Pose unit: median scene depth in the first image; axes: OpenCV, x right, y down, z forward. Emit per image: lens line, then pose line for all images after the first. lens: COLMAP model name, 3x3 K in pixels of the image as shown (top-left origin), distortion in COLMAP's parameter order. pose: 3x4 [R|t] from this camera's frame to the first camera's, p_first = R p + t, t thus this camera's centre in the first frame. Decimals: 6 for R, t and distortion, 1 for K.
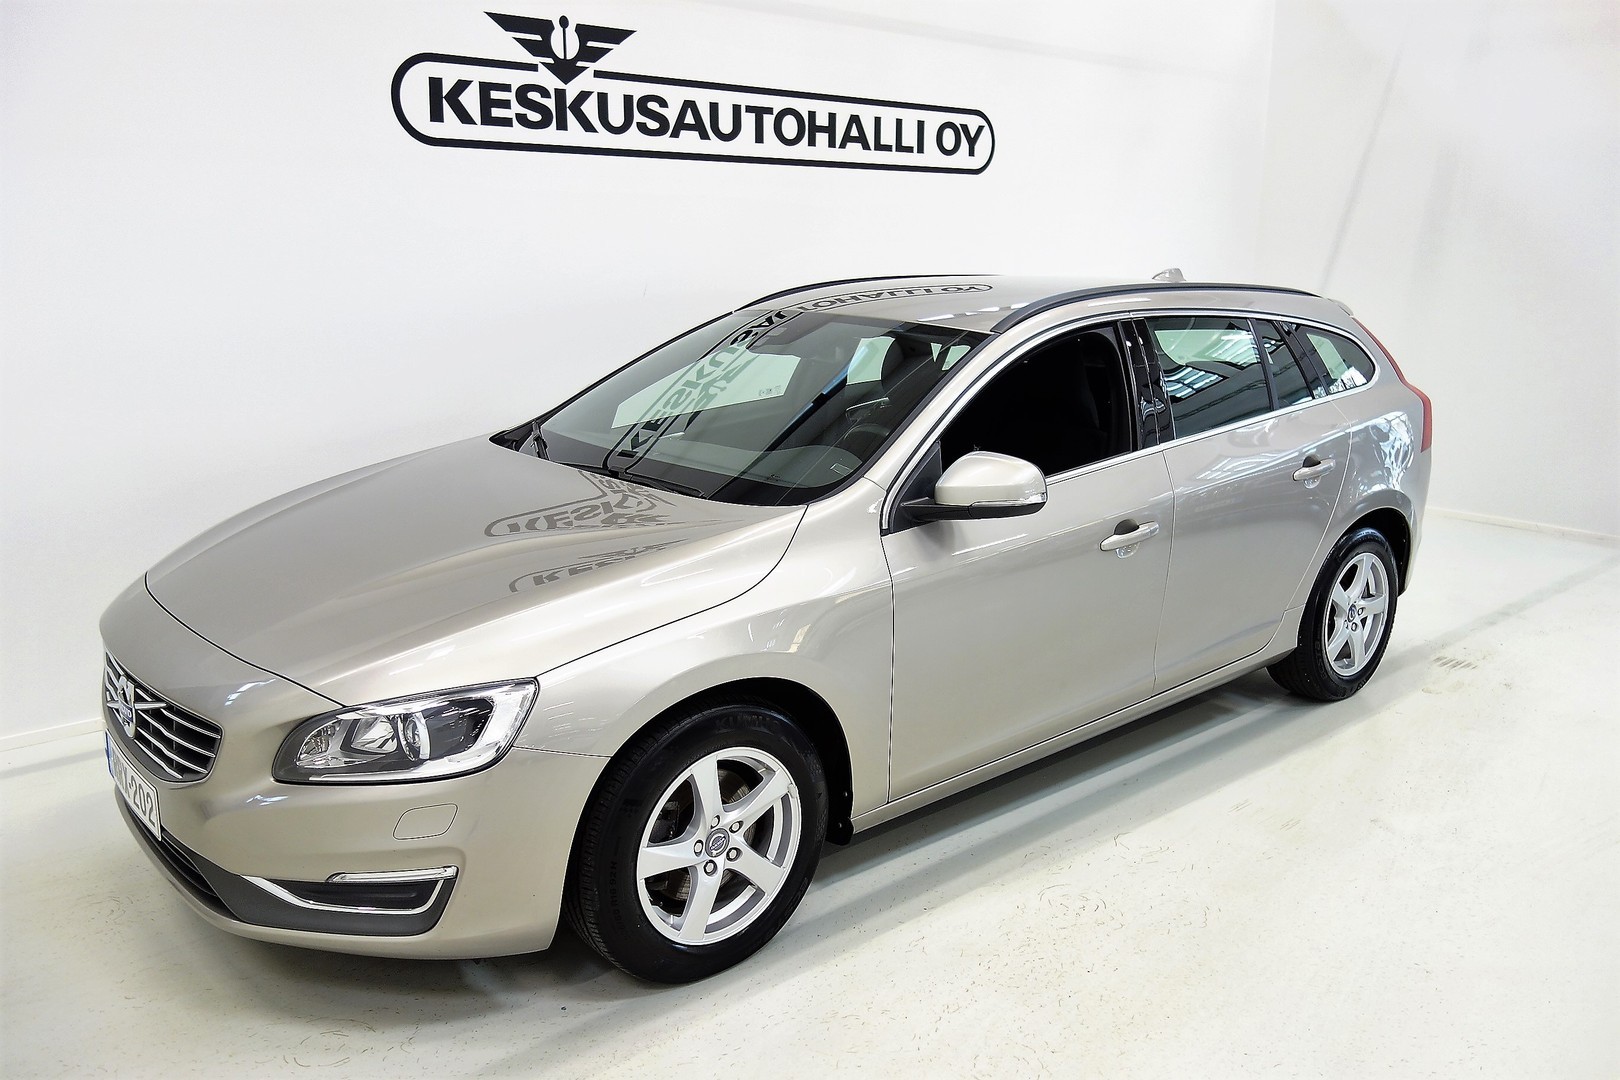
lens RADIAL K [[1248.6, 0, 812.0], [0, 1248.6, 540.2], [0, 0, 1]] dist [0.012349, -0.001325]
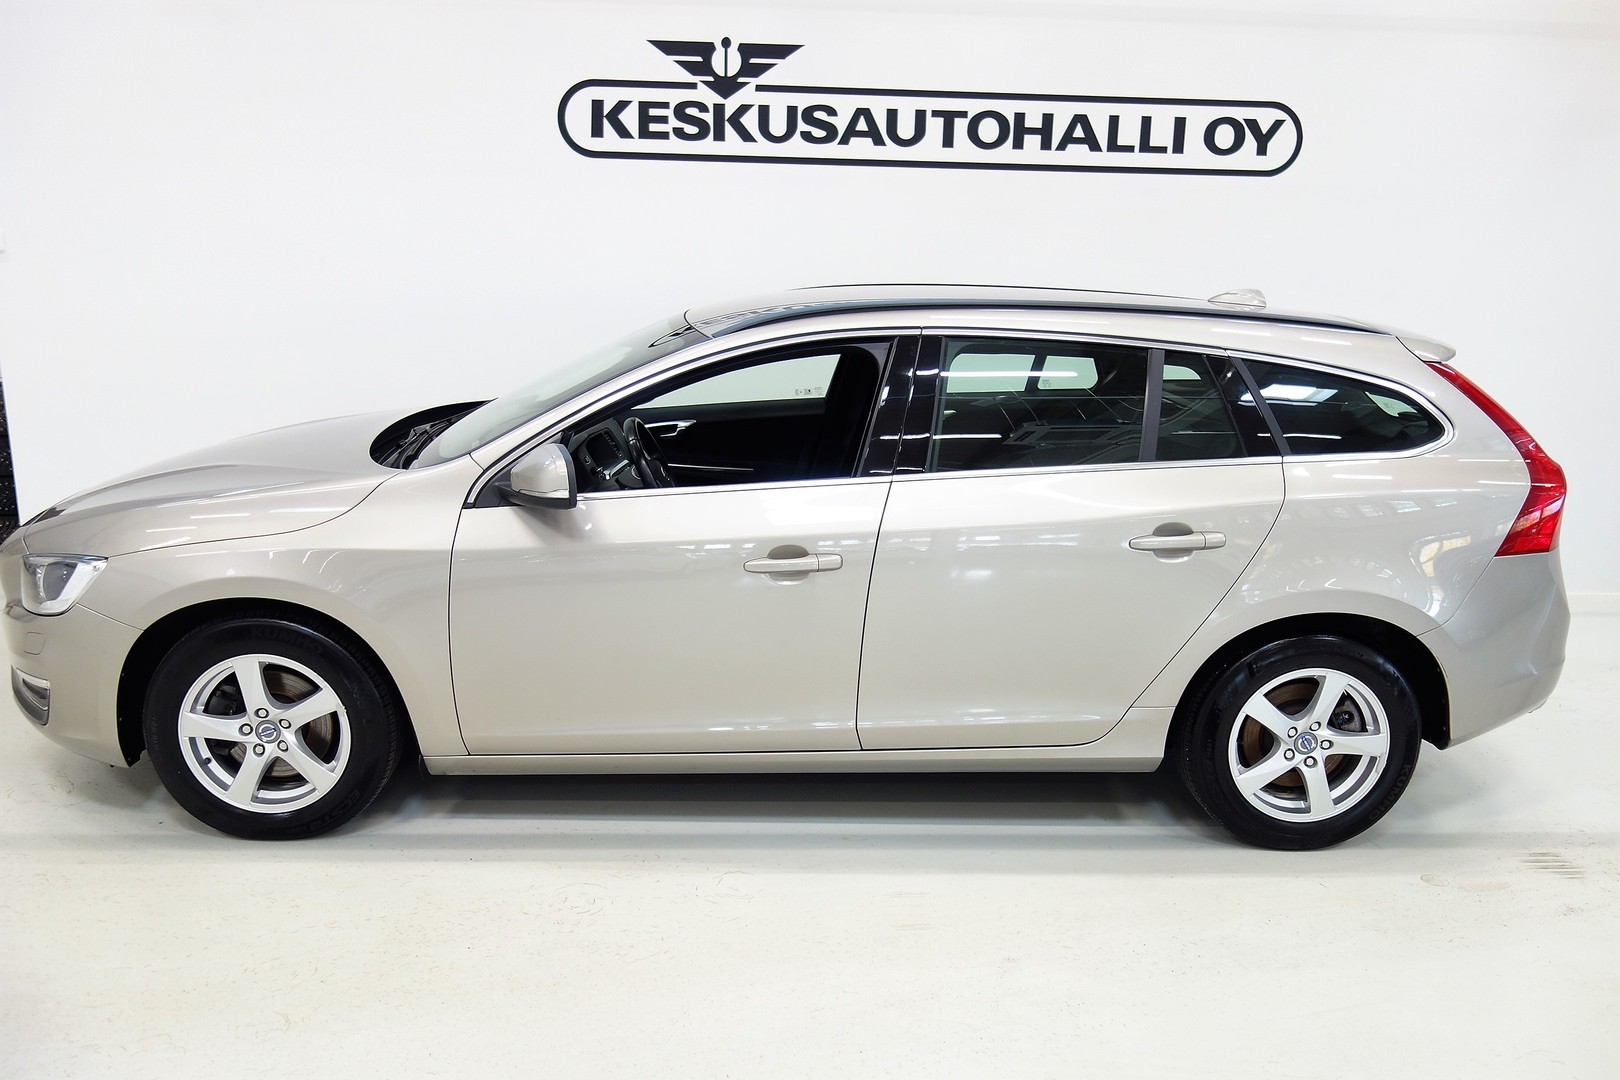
lens RADIAL K [[1248.6, 0, 812.1], [0, 1248.6, 539.3], [0, 0, 1]] dist [0.012349, -0.001325]
pose [[0.793712, 0.160004, -0.586873, 0.554612], [-0.164100, 0.985337, 0.046705, -0.045498], [0.585741, 0.059236, 0.808331, 0.173160]]
